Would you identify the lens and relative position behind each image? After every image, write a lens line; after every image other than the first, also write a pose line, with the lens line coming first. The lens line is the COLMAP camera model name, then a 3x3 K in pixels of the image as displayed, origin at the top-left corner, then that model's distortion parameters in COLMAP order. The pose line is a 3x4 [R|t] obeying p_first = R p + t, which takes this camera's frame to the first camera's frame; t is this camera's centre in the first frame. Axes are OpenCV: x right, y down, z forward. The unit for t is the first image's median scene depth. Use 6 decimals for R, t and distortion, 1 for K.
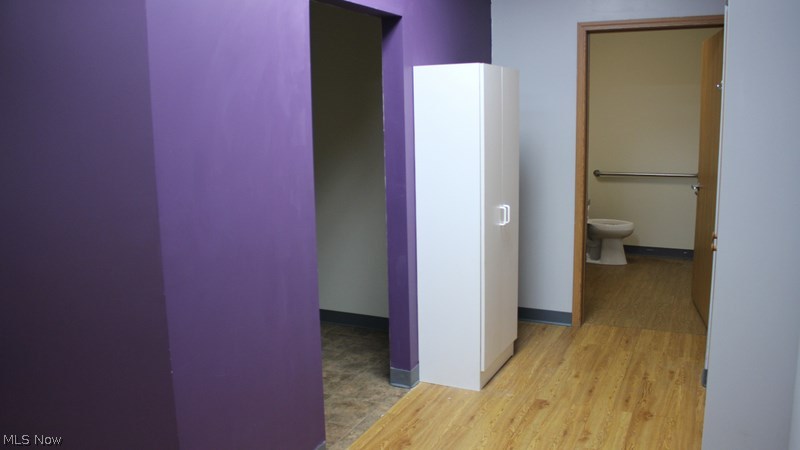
lens RADIAL K [[663.2, 0, 400.0], [0, 663.2, 225.0], [0, 0, 1]] dist [-0.165131, 0.143996]
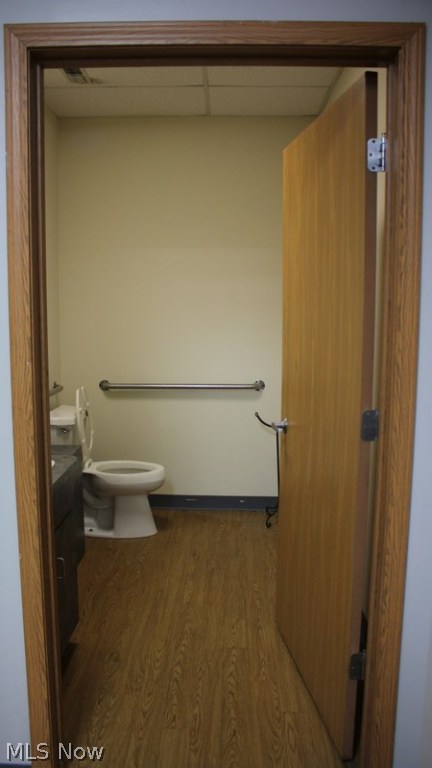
lens RADIAL K [[636.7, 0, 216.0], [0, 636.7, 384.0], [0, 0, 1]] dist [-0.165131, 0.143996]
pose [[0.908392, -0.028670, 0.417134, 0.153277], [0.045545, 0.998495, -0.030556, -0.061161], [-0.415631, 0.046755, 0.908331, 0.424574]]
